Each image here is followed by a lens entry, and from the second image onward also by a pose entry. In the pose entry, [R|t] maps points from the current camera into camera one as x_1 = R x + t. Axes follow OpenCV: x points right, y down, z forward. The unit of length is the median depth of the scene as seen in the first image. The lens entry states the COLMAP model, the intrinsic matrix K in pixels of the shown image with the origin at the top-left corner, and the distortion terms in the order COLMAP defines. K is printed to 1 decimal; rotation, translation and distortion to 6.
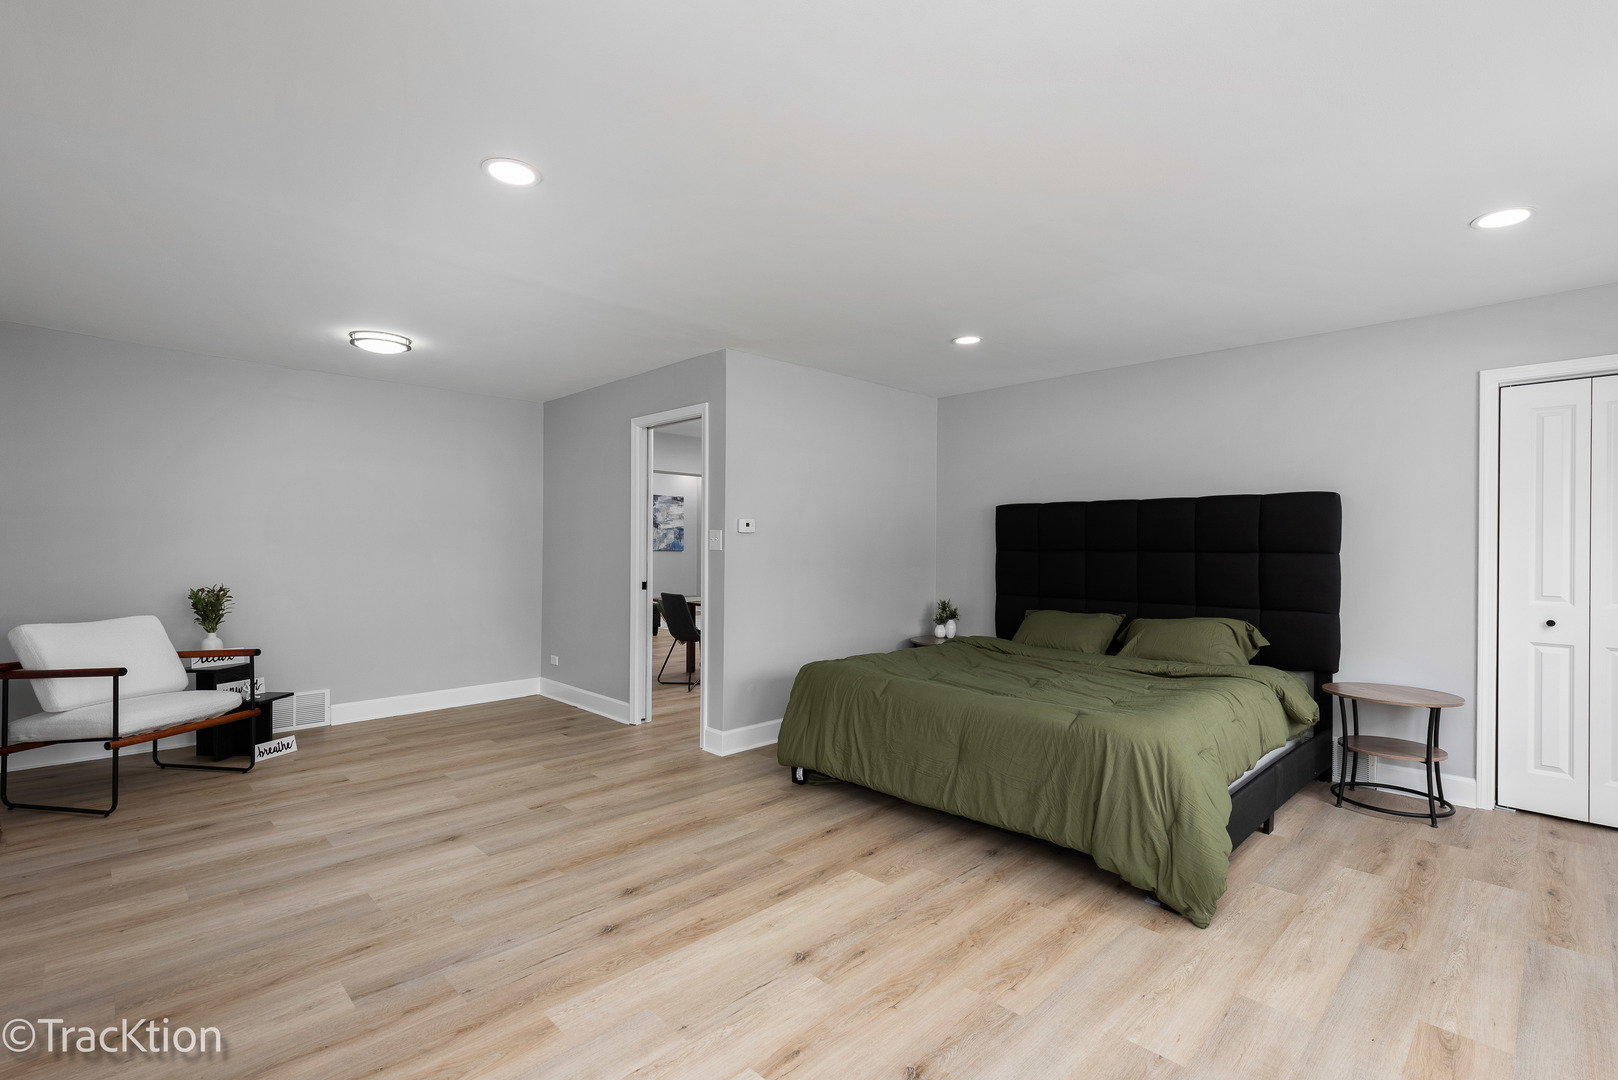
lens RADIAL K [[719.2, 0, 810.6], [0, 719.2, 544.2], [0, 0, 1]] dist [0.011084, -0.001199]
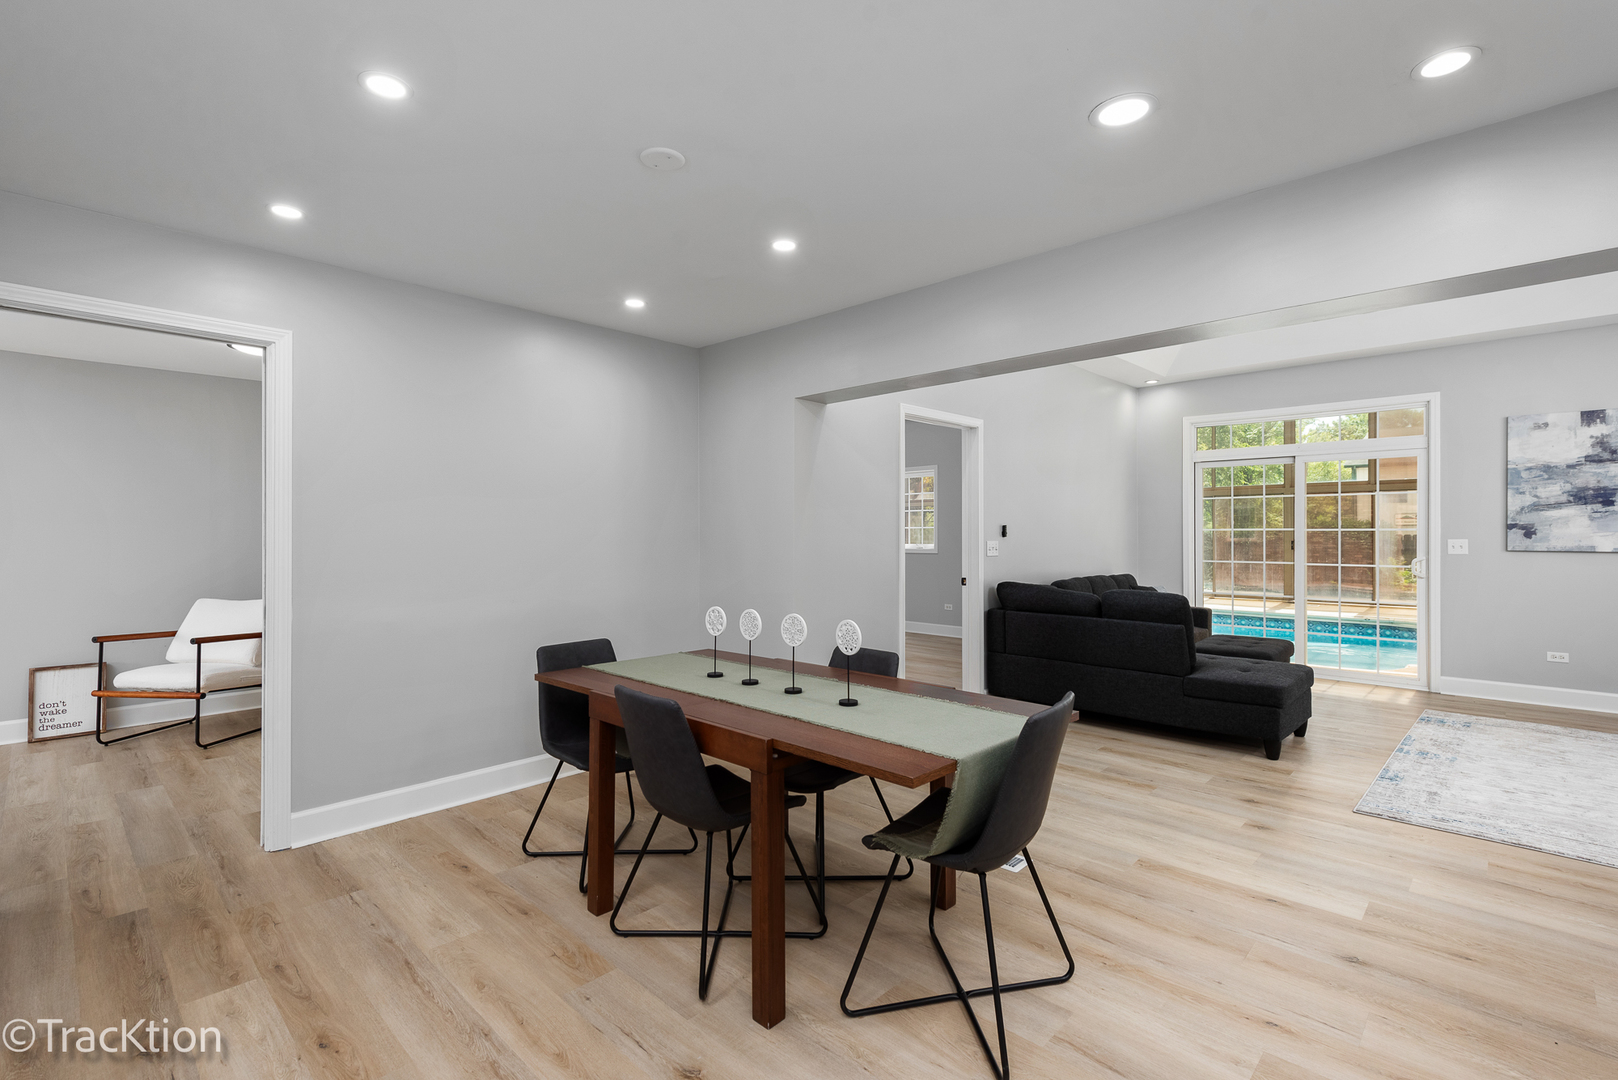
lens RADIAL K [[719.2, 0, 823.3], [0, 719.2, 532.1], [0, 0, 1]] dist [0.011084, -0.001199]
pose [[0.036495, -0.005570, -0.999318, 0.140802], [0.004657, 0.999975, -0.005404, -0.002205], [0.999323, -0.004457, 0.036520, 0.530351]]
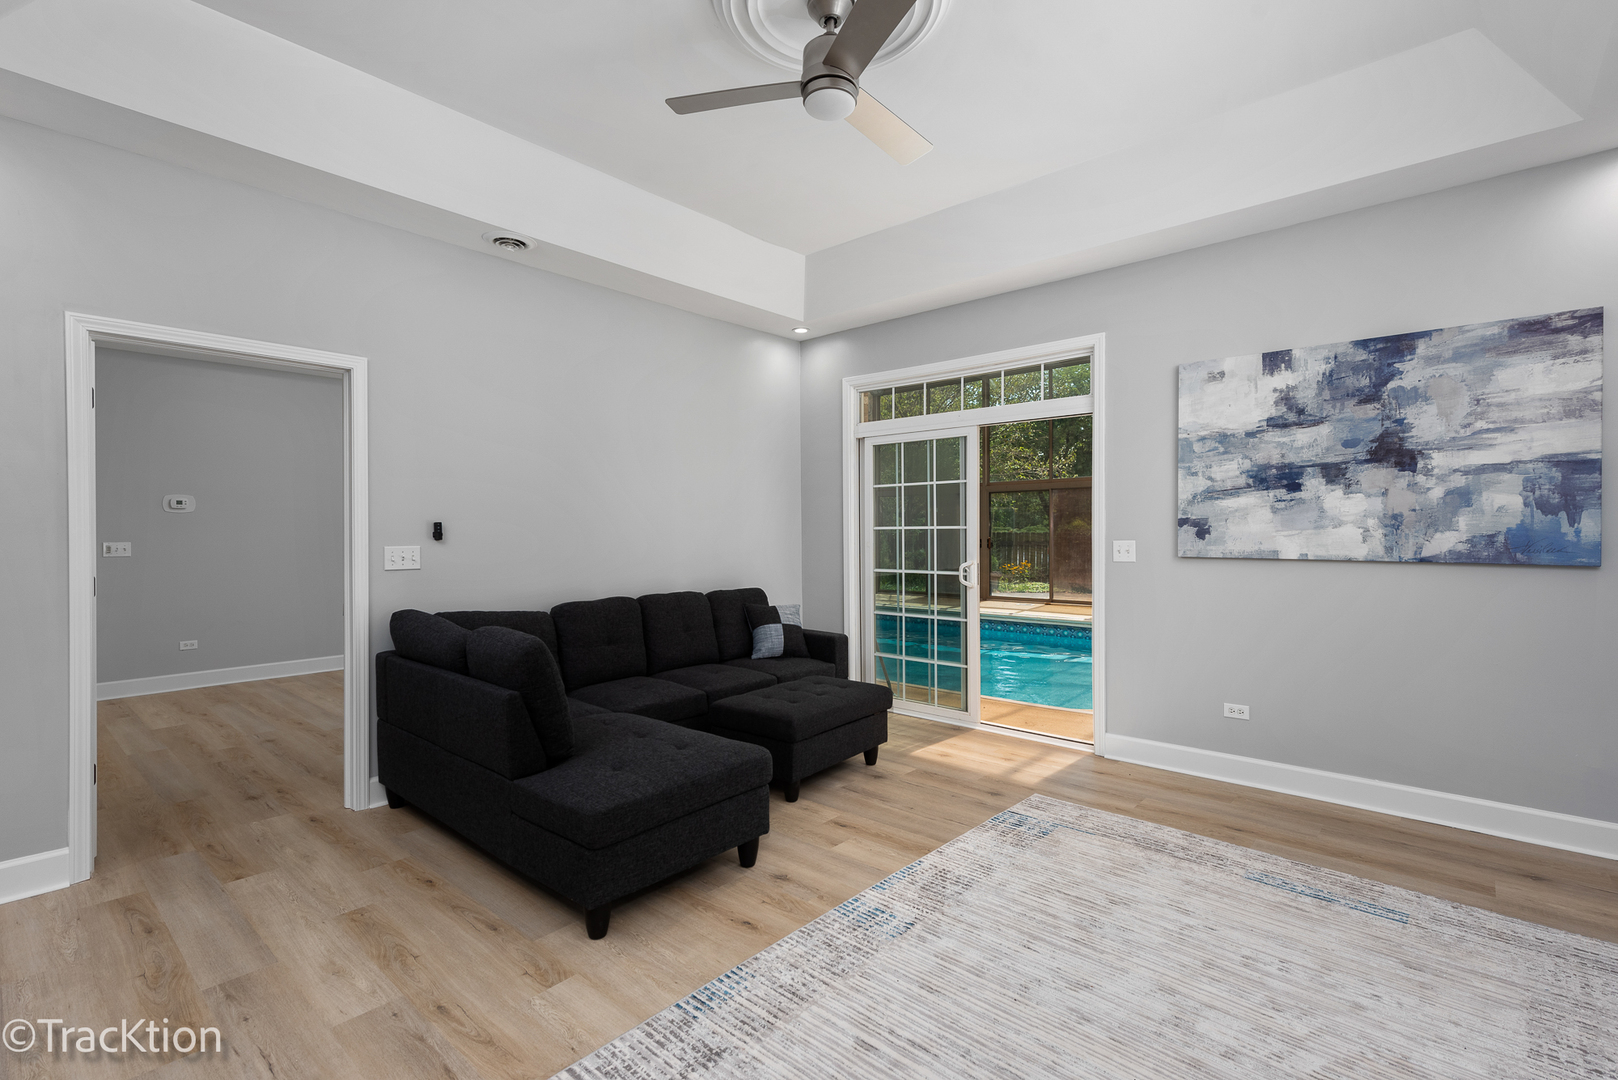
lens RADIAL K [[719.2, 0, 800.0], [0, 719.2, 538.4], [0, 0, 1]] dist [0.011084, -0.001199]
pose [[0.070084, 0.004061, -0.997533, 0.015835], [0.007612, 0.999960, 0.004606, -0.001869], [0.997512, -0.007916, 0.070050, 0.768163]]
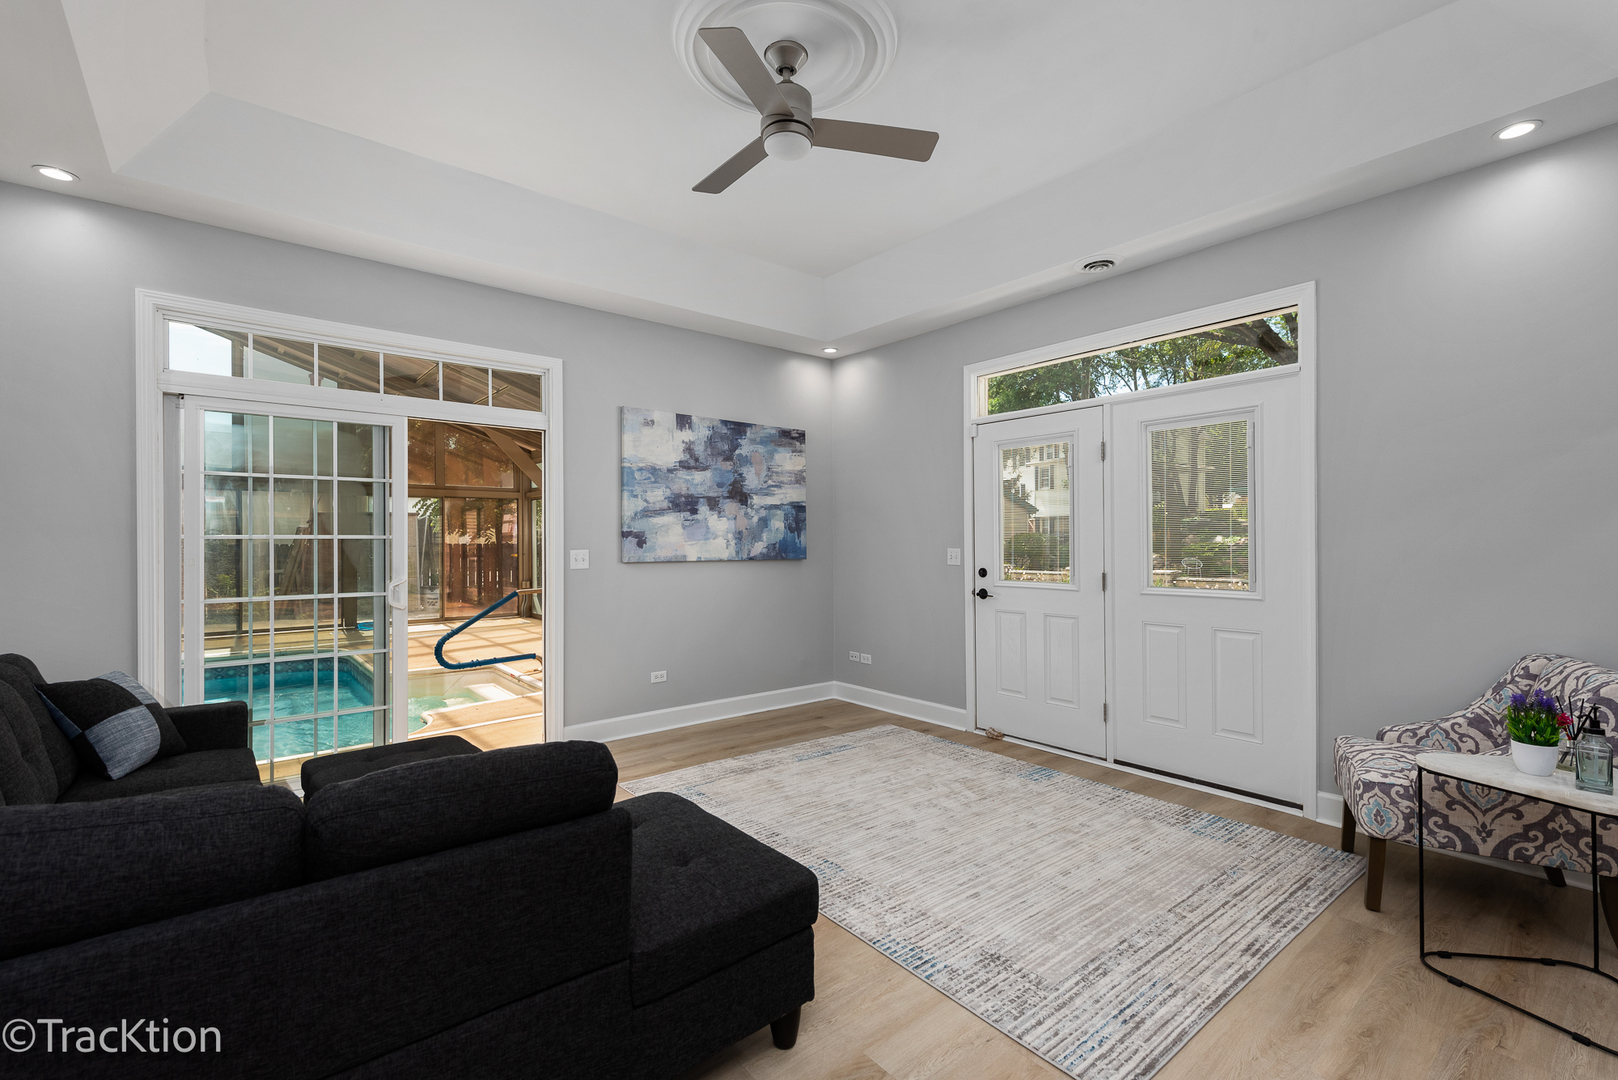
lens RADIAL K [[719.2, 0, 800.2], [0, 719.2, 539.6], [0, 0, 1]] dist [0.011084, -0.001199]
pose [[0.995307, -0.007711, -0.096459, -0.142028], [0.008018, 0.999964, 0.002797, -0.003556], [0.096434, -0.003557, 0.995333, 0.593849]]
